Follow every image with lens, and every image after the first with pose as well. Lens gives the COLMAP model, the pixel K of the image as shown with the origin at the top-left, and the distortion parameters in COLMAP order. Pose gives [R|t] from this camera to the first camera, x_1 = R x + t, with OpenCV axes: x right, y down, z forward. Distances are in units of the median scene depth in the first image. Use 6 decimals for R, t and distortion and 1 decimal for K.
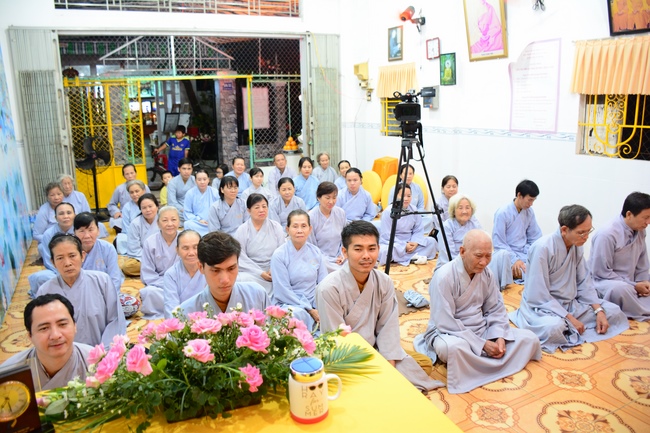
lens RADIAL K [[494.2, 0, 324.3], [0, 494.2, 215.5], [0, 0, 1]] dist [-0.090016, 0.019011]
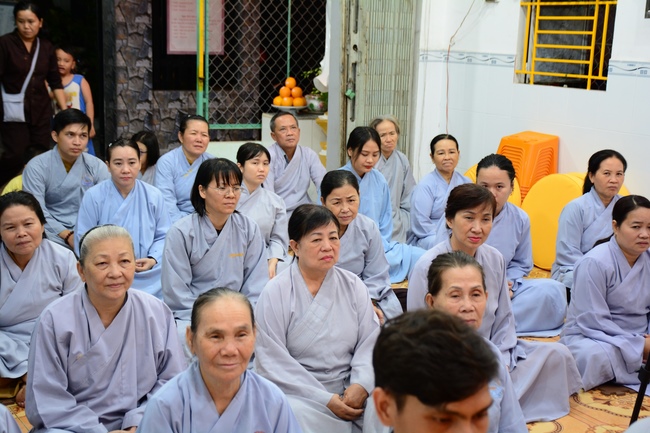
lens RADIAL K [[1048.6, 0, 325.7], [0, 1048.6, 216.1], [0, 0, 1]] dist [0.297411, 0.000000]
pose [[0.996770, 0.043611, 0.067429, -0.119661], [-0.041264, 0.998506, -0.035810, -0.002317], [-0.068890, 0.032912, 0.997081, 0.070164]]
